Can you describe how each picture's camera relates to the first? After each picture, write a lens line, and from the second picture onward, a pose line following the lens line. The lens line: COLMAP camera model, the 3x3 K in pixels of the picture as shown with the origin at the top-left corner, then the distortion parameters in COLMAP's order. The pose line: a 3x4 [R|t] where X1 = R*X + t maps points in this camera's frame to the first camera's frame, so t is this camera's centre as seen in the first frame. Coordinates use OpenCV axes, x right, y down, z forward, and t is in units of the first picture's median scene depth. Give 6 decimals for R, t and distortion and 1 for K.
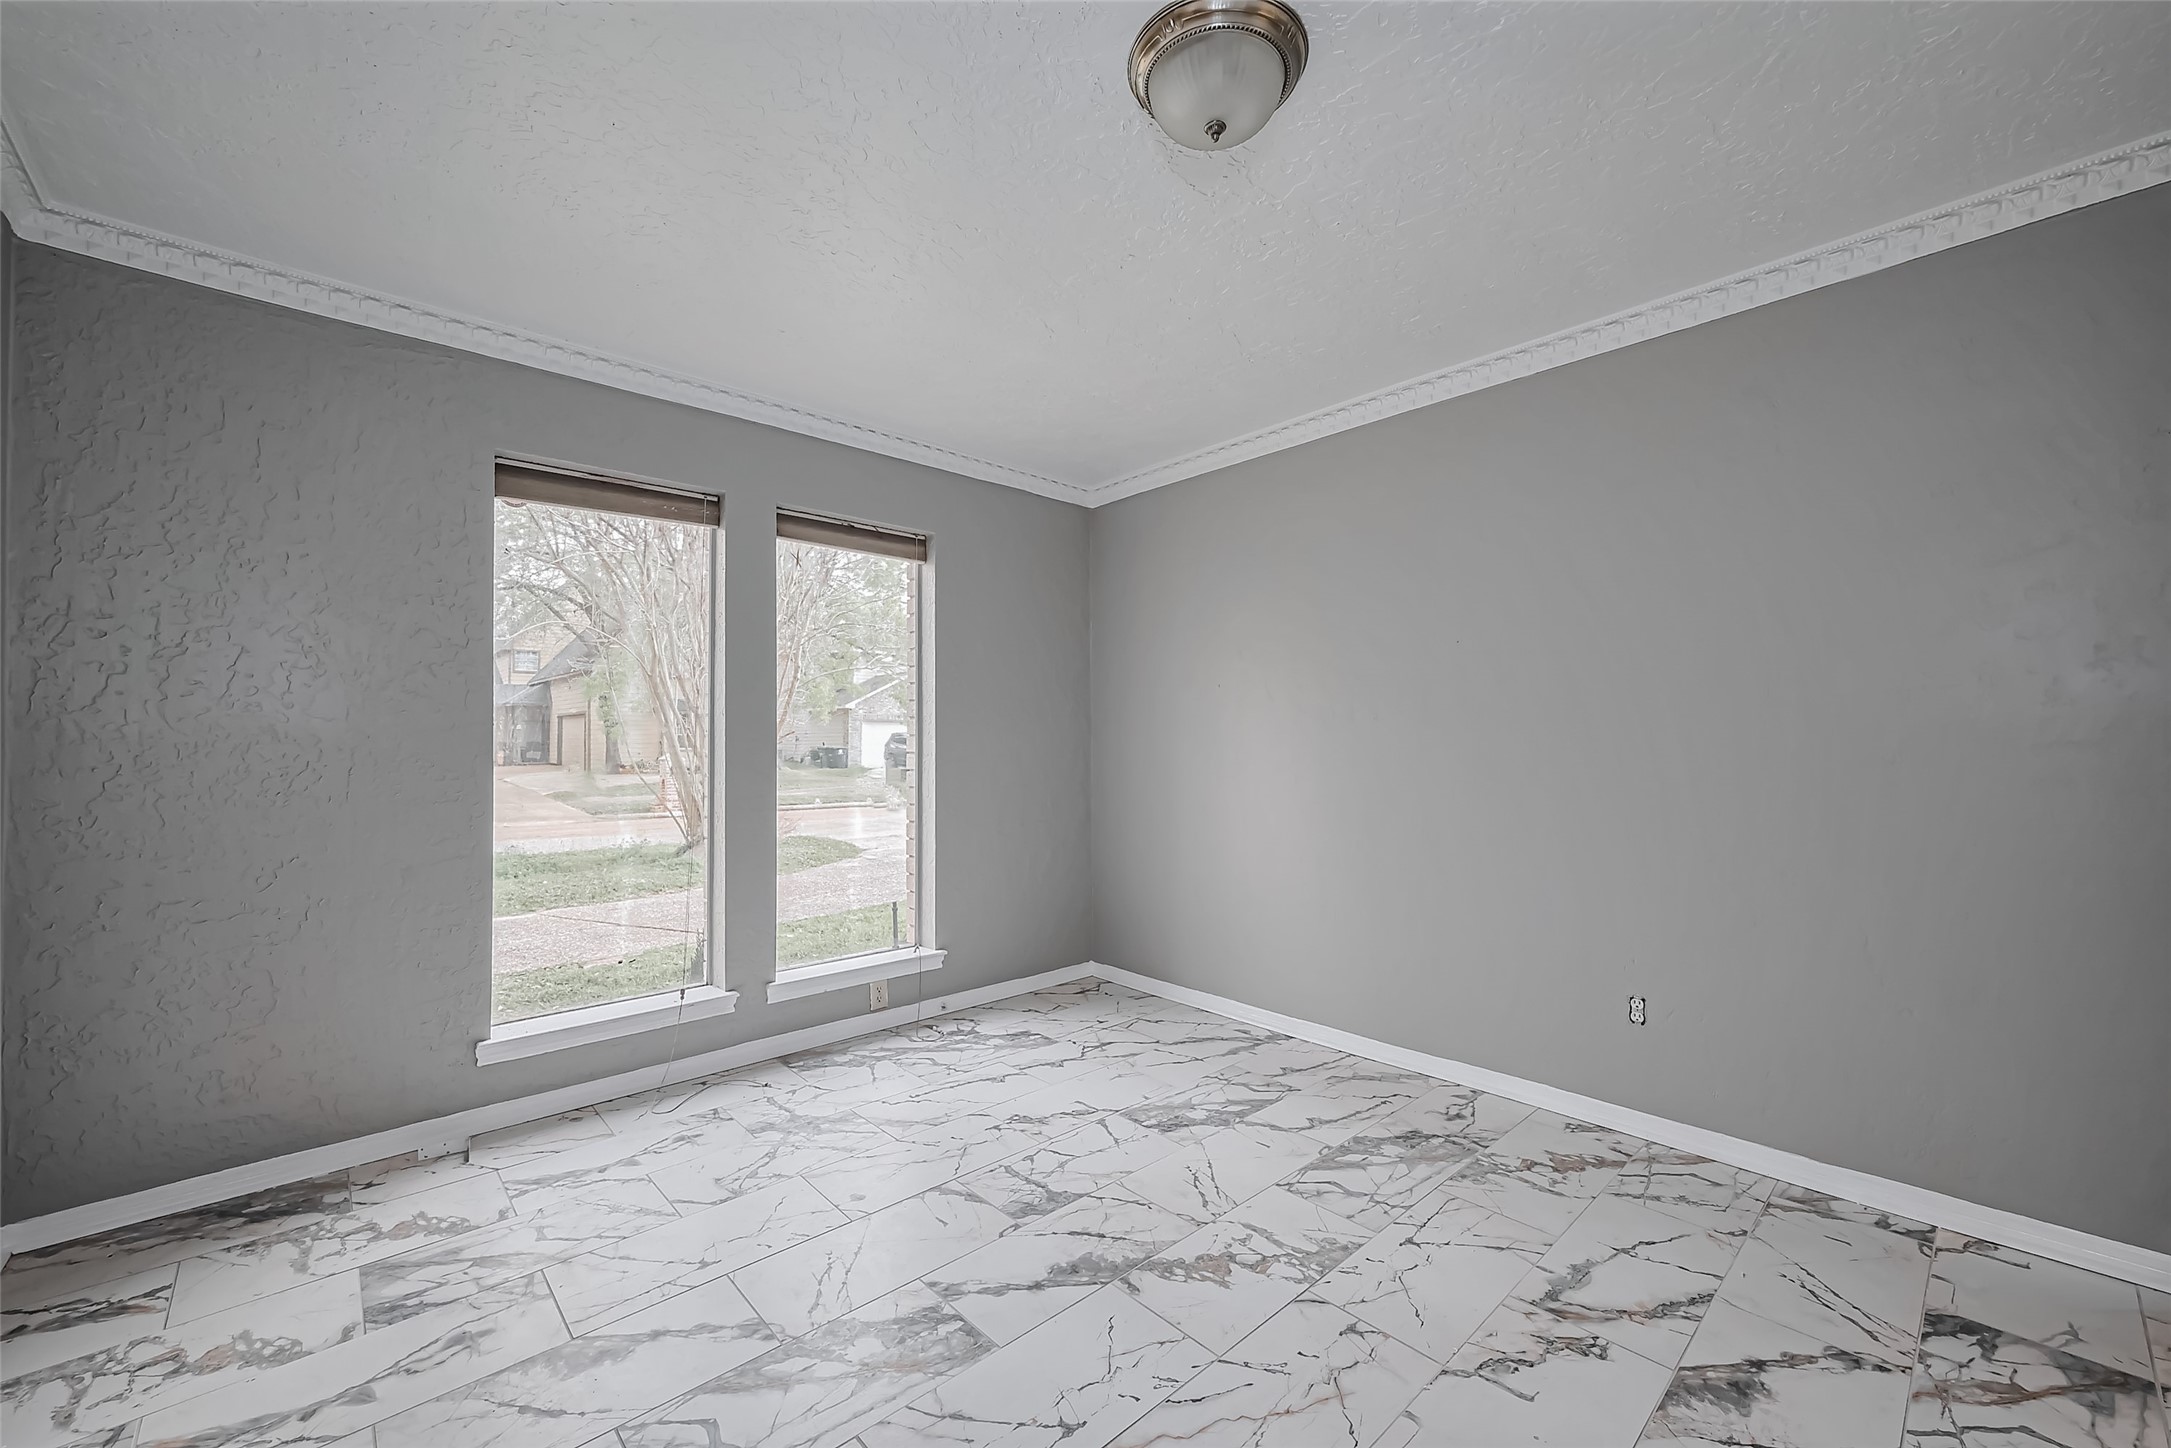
lens RADIAL K [[853.2, 0, 1085.1], [0, 853.2, 726.1], [0, 0, 1]] dist [-0.001741, -0.000042]
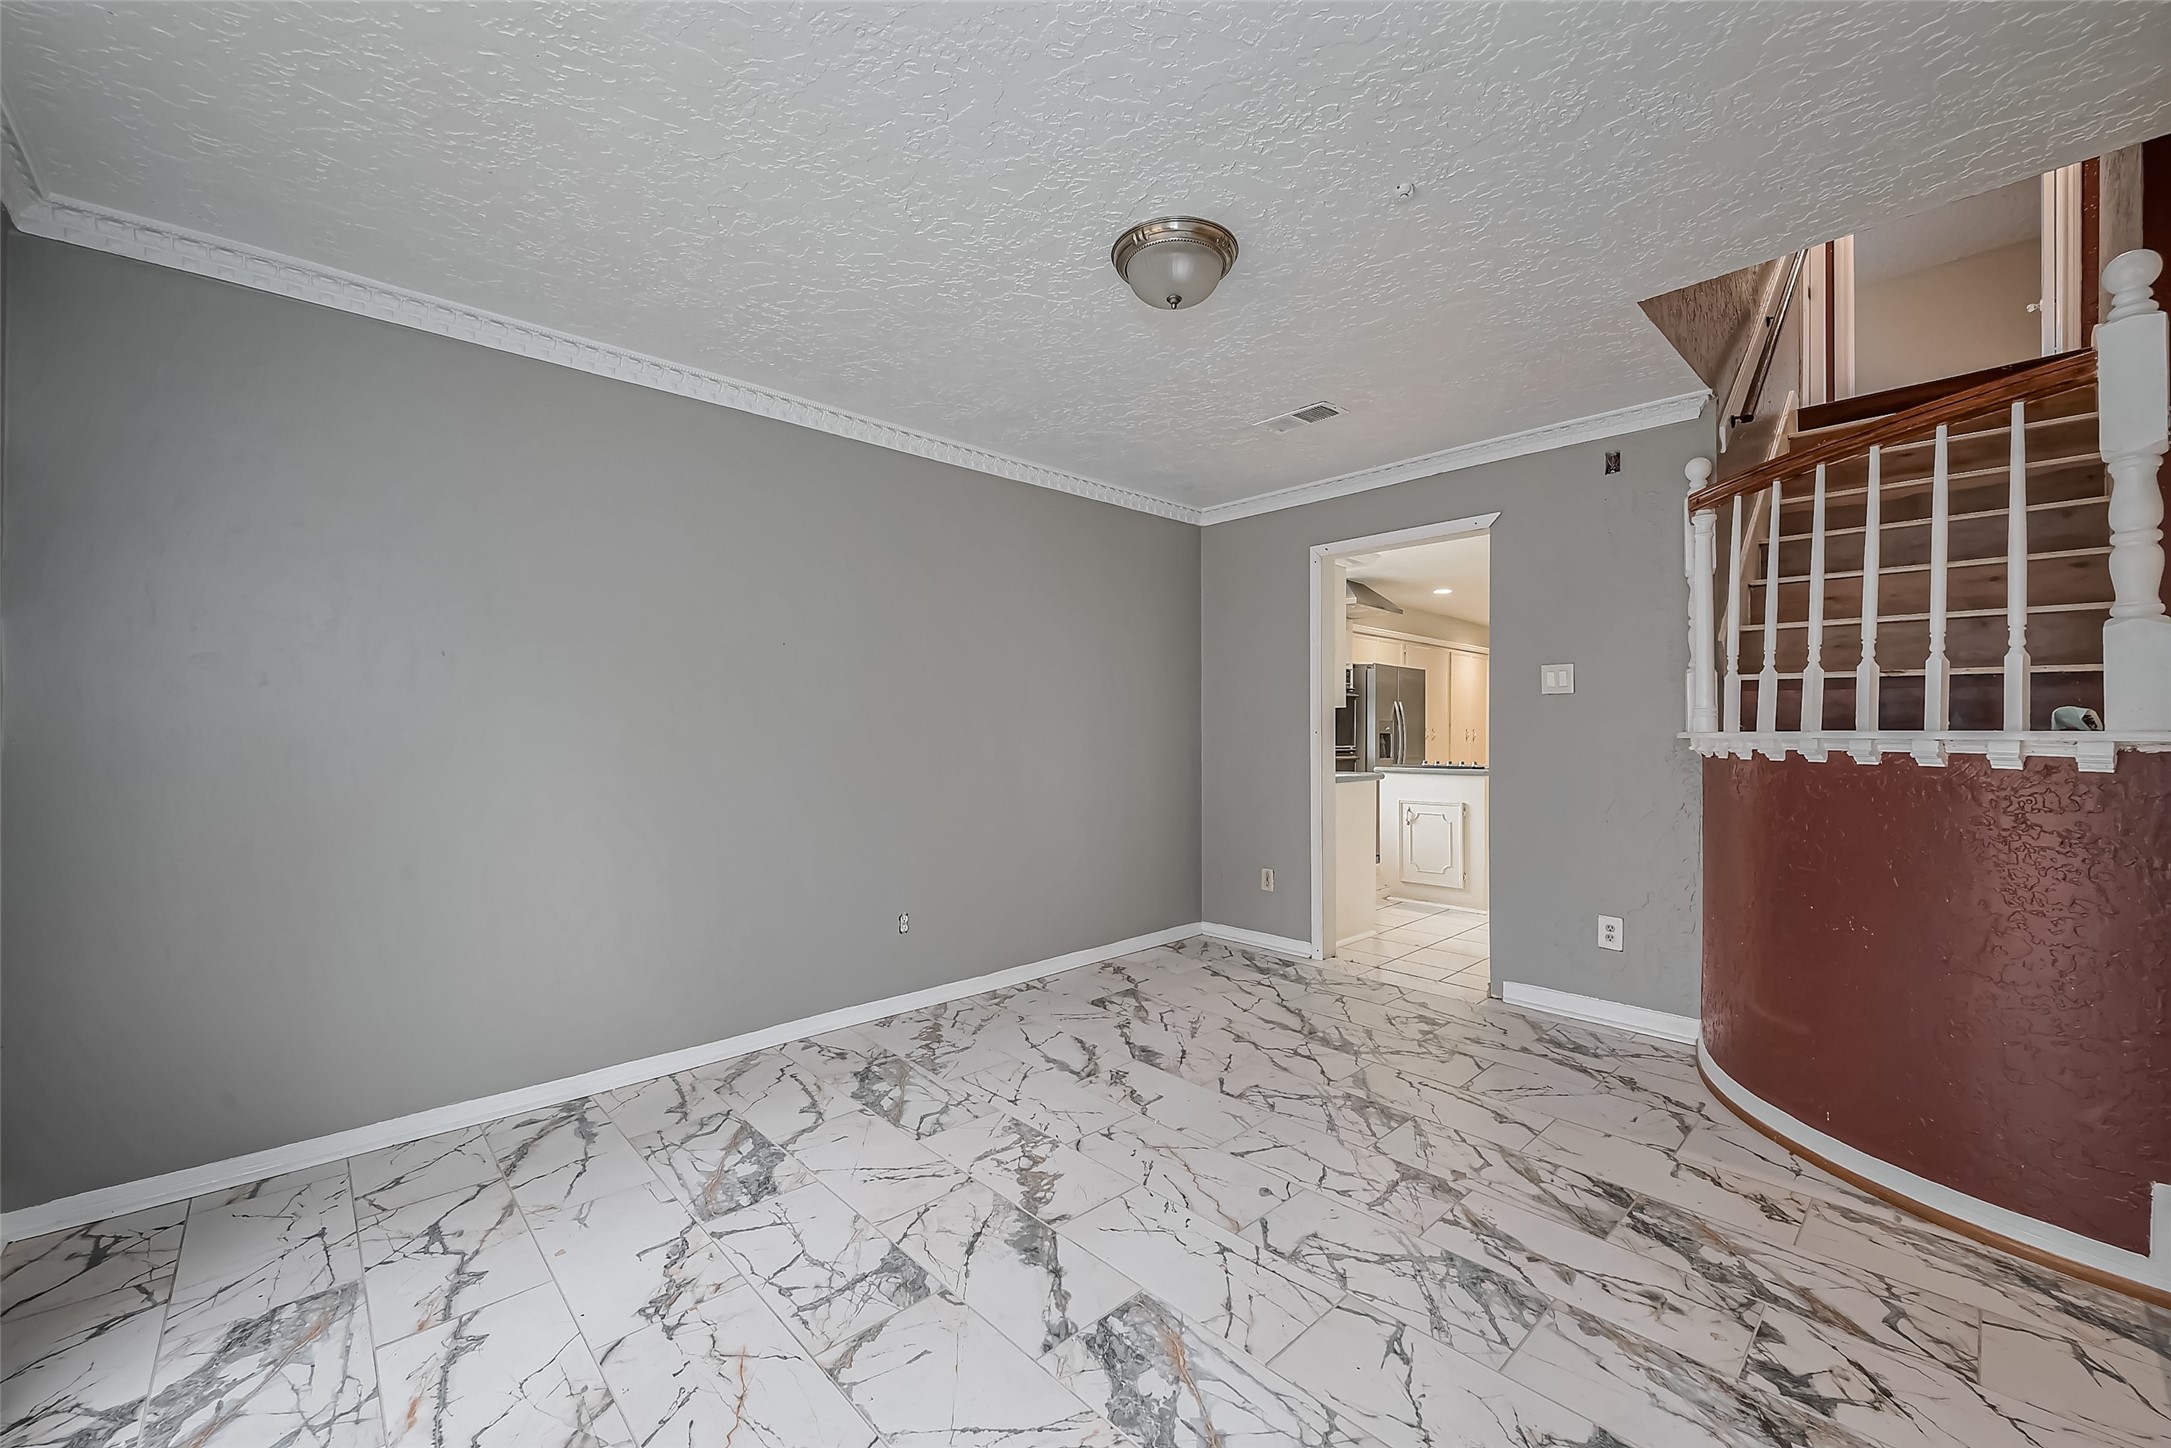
lens RADIAL K [[853.2, 0, 1085.1], [0, 853.2, 732.9], [0, 0, 1]] dist [-0.001741, -0.000042]
pose [[-0.005971, -0.000556, 0.999982, -0.863611], [-0.015080, 0.999886, 0.000466, 0.009663], [-0.999868, -0.015077, -0.005979, 0.788280]]
